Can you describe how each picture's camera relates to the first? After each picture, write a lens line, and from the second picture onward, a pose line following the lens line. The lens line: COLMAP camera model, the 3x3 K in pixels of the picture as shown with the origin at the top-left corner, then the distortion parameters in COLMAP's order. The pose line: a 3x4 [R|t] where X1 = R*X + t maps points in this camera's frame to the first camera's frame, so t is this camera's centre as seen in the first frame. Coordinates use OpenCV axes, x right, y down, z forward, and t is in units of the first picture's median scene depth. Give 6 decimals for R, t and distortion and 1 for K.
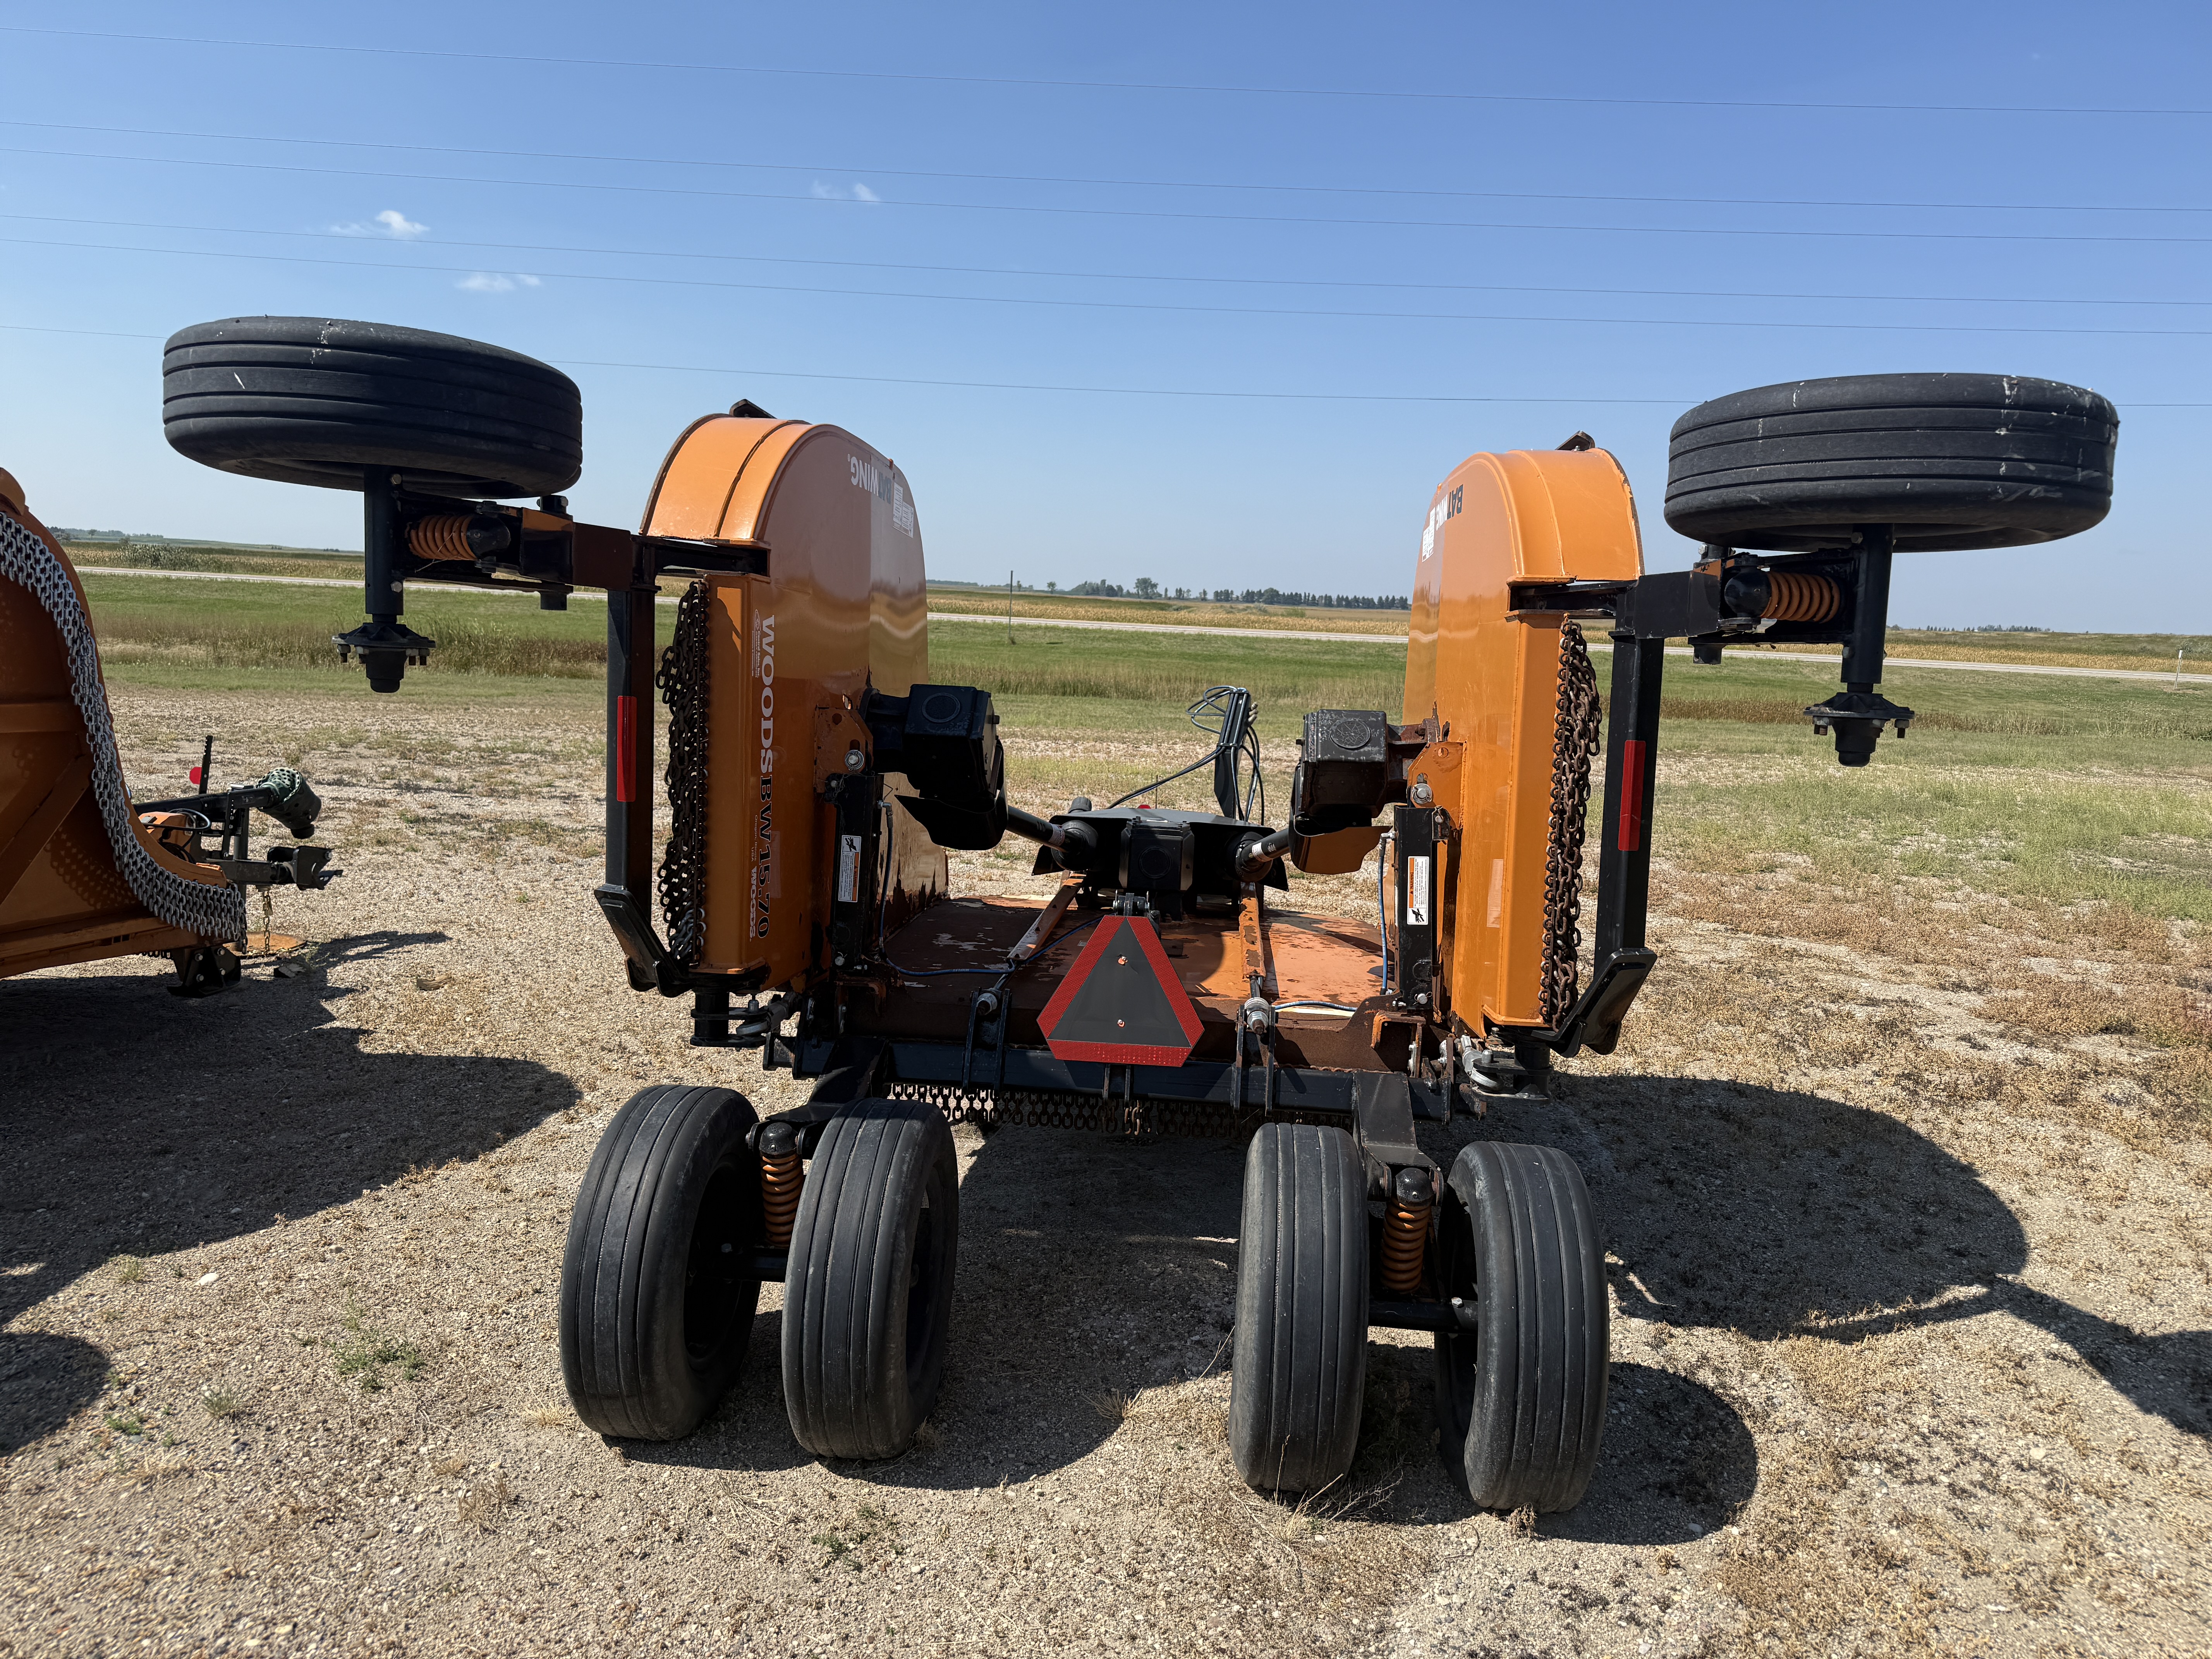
lens RADIAL K [[1581.0, 0, 1106.0], [0, 1581.0, 829.5], [0, 0, 1]] dist [0.005660, -0.004793]
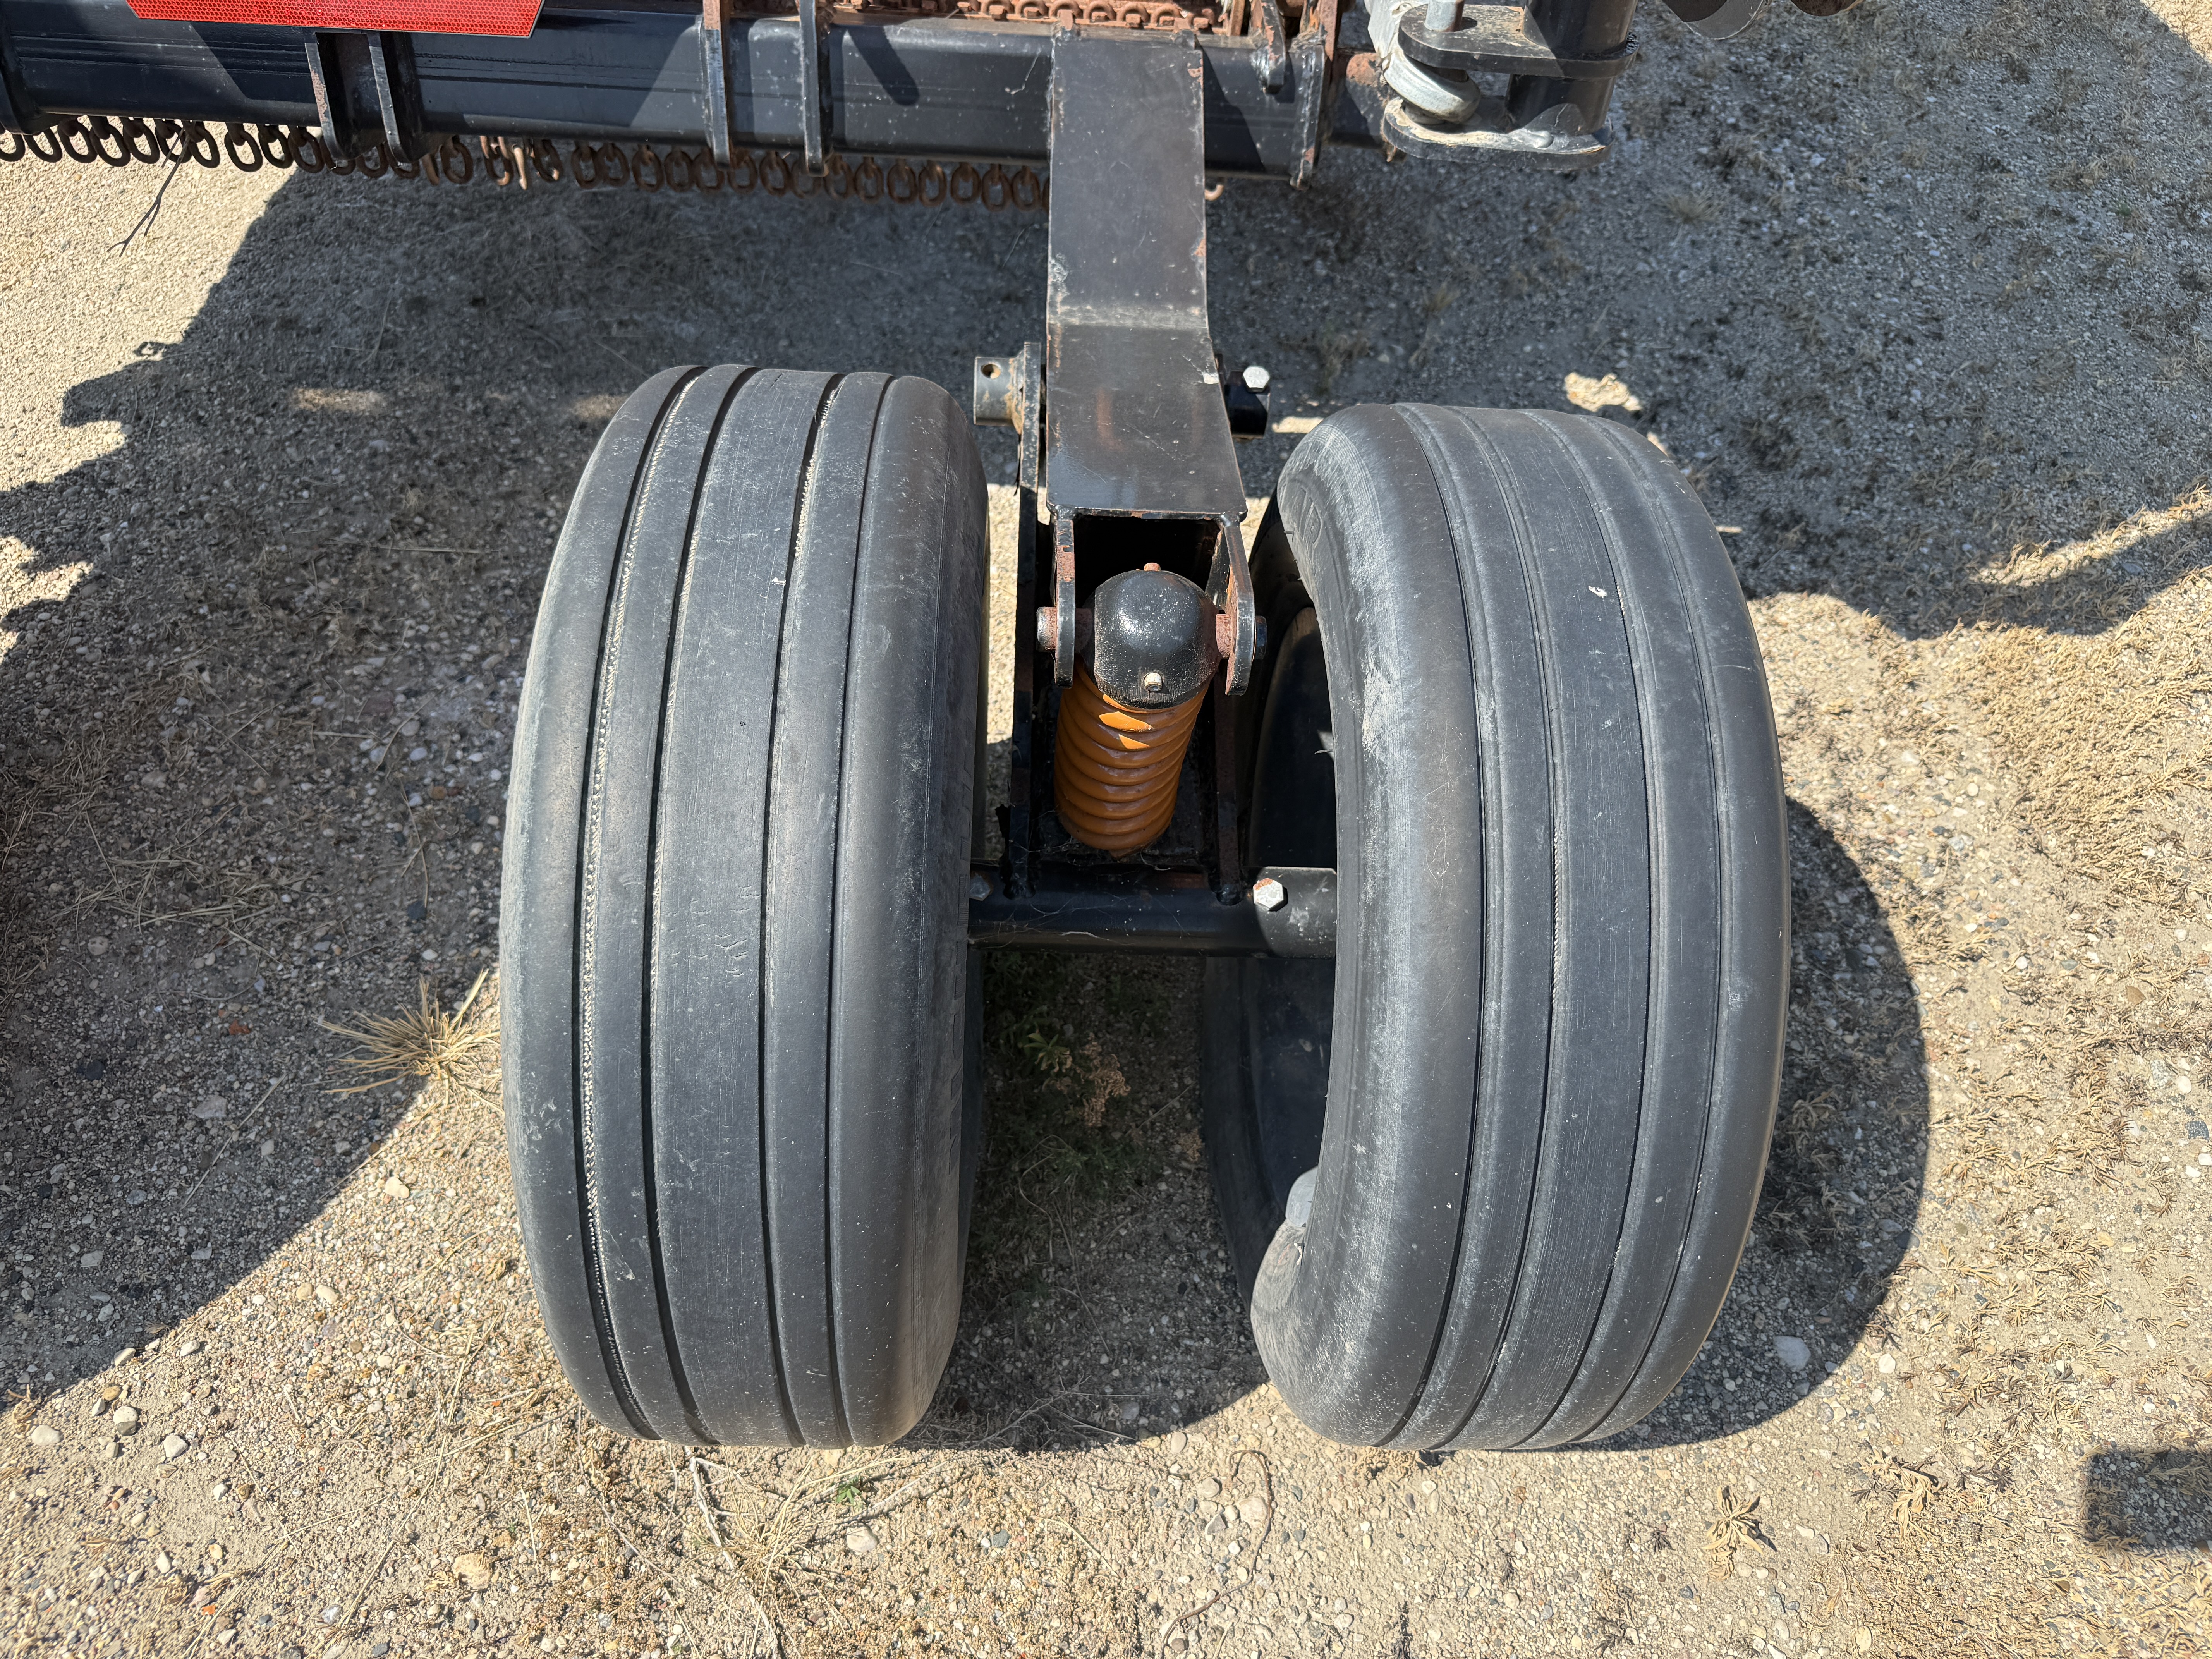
lens RADIAL K [[1581.0, 0, 1106.0], [0, 1581.0, 829.5], [0, 0, 1]] dist [0.005660, -0.004793]
pose [[0.995713, -0.056636, 0.073126, 0.133401], [-0.007246, 0.740415, 0.672111, 0.048813], [-0.092209, -0.669760, 0.736830, 0.627440]]
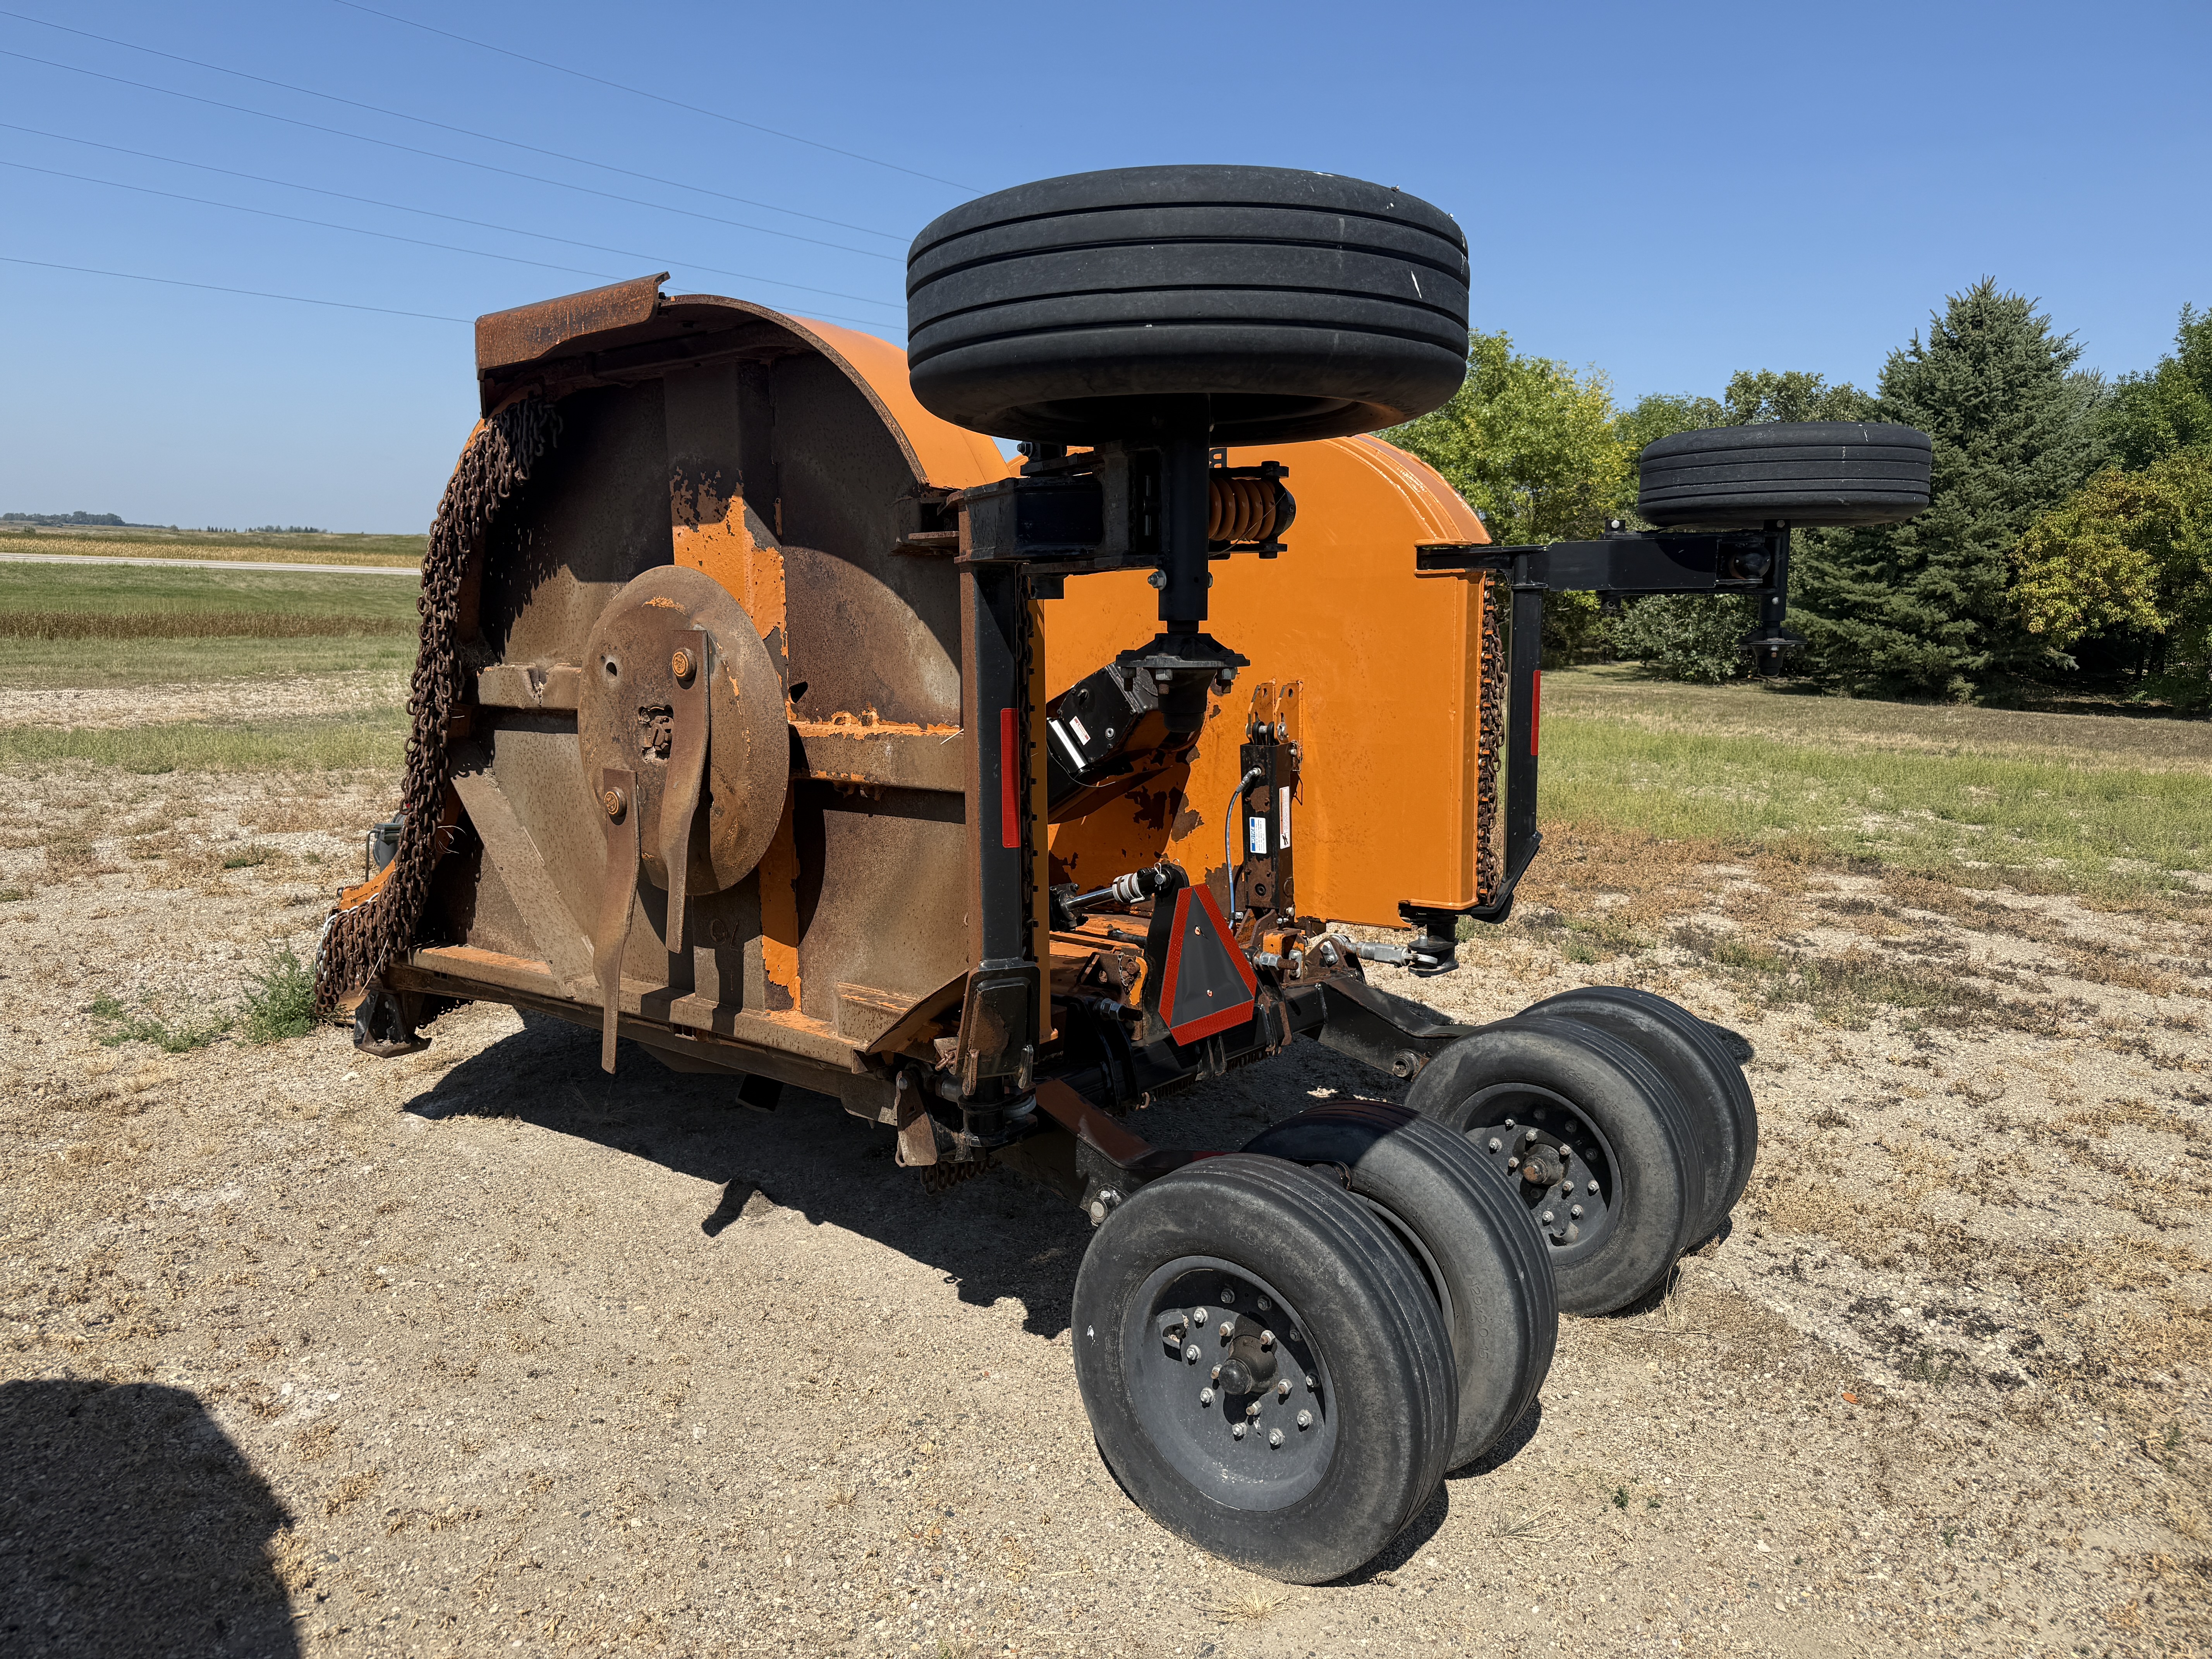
lens RADIAL K [[1571.8, 0, 1057.4], [0, 1571.8, 844.7], [0, 0, 1]] dist [0.033344, -0.032903]
pose [[0.554797, -0.164136, 0.815634, -0.810957], [0.105365, 0.986315, 0.126813, -0.101827], [-0.825287, 0.015584, 0.564499, 0.503799]]
